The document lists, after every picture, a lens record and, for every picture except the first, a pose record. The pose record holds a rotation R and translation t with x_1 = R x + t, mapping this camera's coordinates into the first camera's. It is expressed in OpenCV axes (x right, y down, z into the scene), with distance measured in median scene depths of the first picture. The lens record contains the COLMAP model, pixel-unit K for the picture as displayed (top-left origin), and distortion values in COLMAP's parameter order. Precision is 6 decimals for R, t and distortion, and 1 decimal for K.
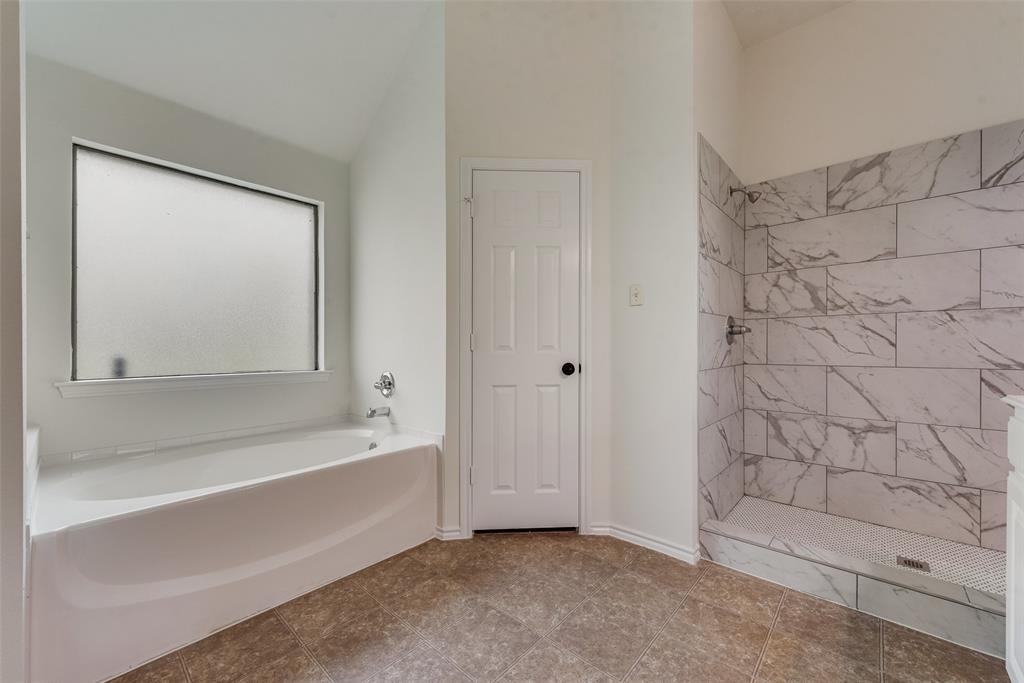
lens RADIAL K [[402.1, 0, 507.3], [0, 402.1, 347.2], [0, 0, 1]] dist [0.007547, -0.000455]
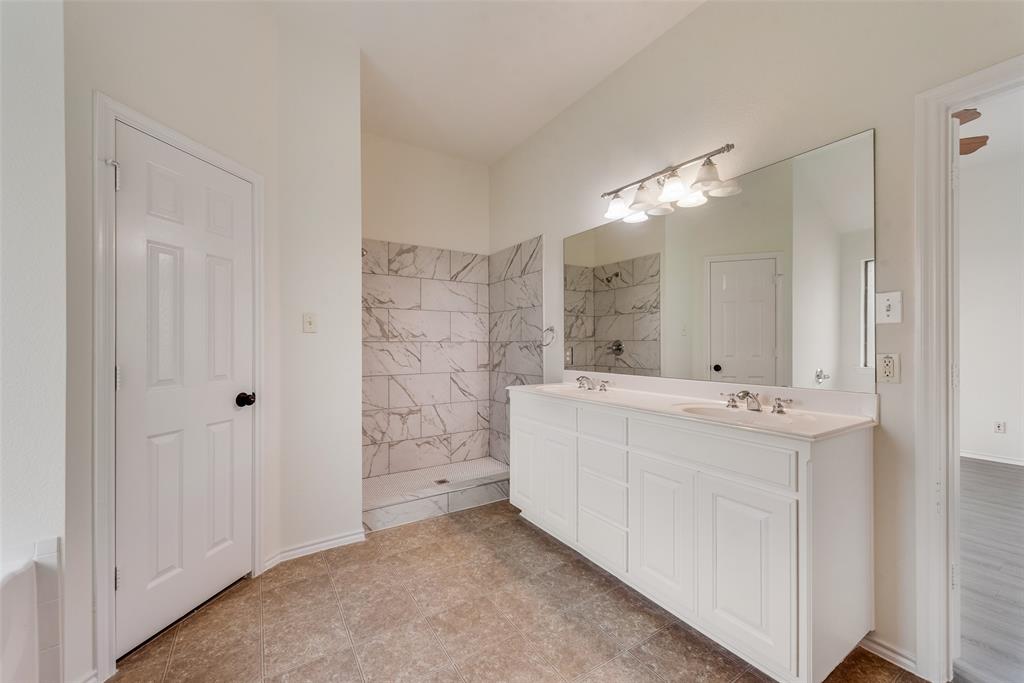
lens RADIAL K [[402.1, 0, 507.3], [0, 402.1, 347.2], [0, 0, 1]] dist [0.007547, -0.000455]
pose [[0.263179, -0.002137, 0.964745, -0.579470], [0.003783, 0.999992, 0.001183, -0.063577], [-0.964740, 0.003338, 0.263185, 0.203275]]
